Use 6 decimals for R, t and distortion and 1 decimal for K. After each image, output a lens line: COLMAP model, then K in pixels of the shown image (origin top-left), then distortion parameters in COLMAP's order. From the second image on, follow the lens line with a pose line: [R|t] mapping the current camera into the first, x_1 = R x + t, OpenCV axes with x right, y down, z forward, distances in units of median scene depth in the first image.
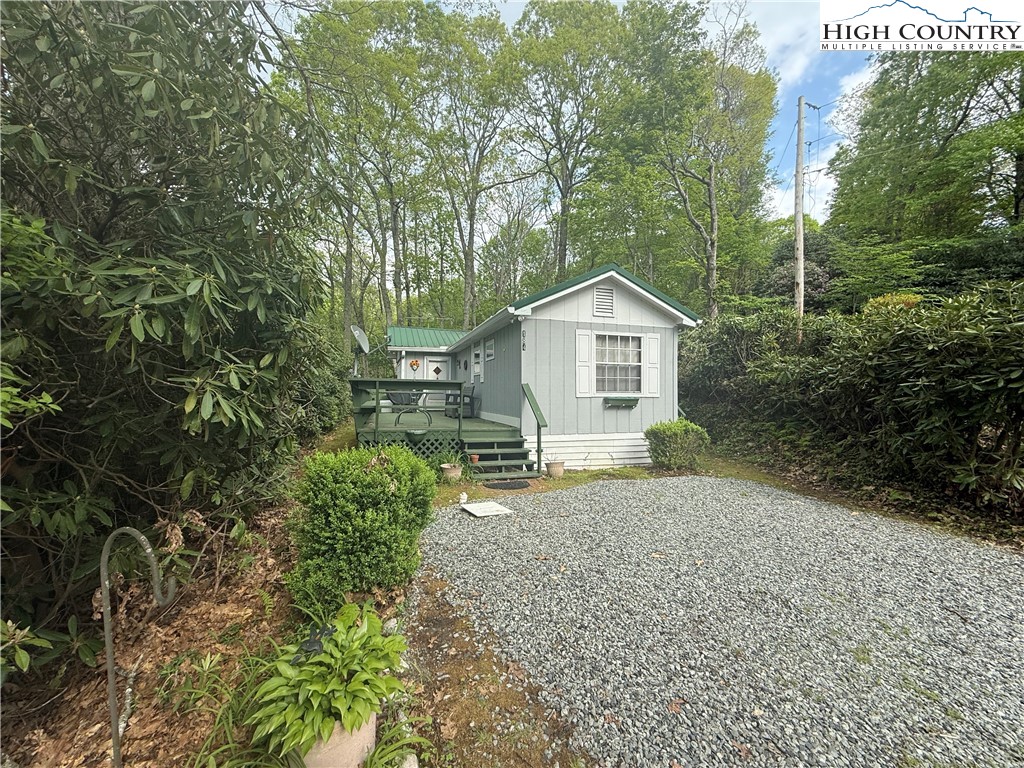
lens RADIAL K [[408.5, 0, 512.0], [0, 408.5, 384.0], [0, 0, 1]] dist [-0.000761, -0.000102]
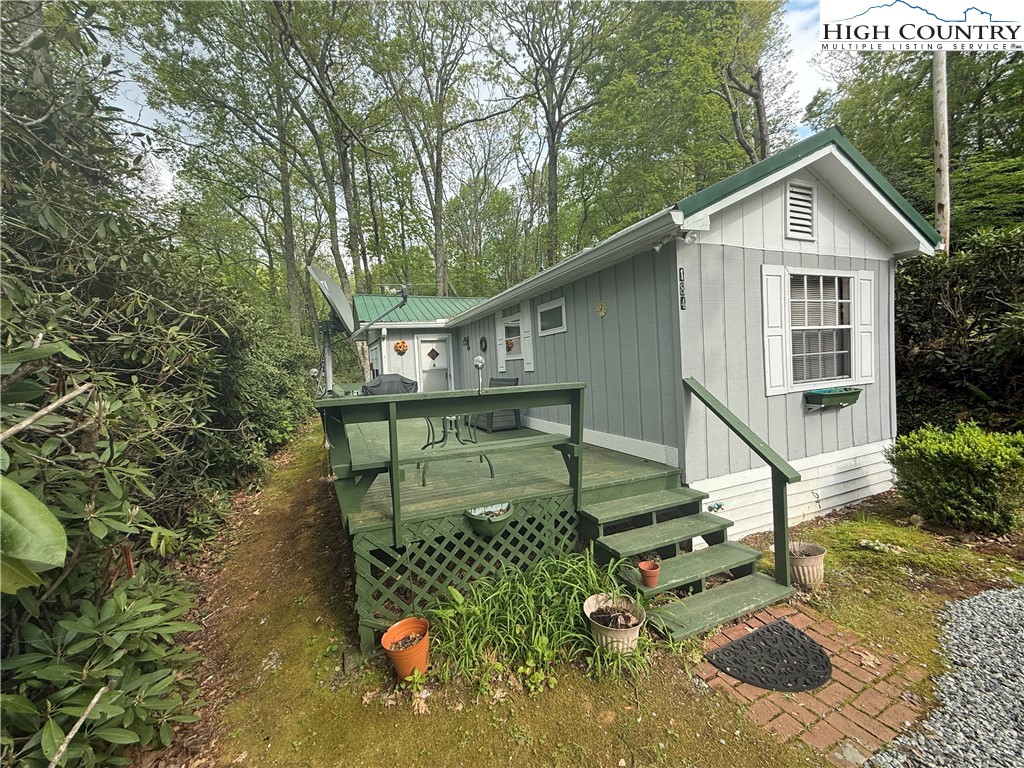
lens RADIAL K [[408.5, 0, 512.0], [0, 408.5, 384.0], [0, 0, 1]] dist [-0.000761, -0.000102]
pose [[0.993431, -0.064985, 0.094186, -0.202418], [0.058835, 0.996039, 0.066662, -0.035146], [-0.098145, -0.060682, 0.993320, 0.485429]]
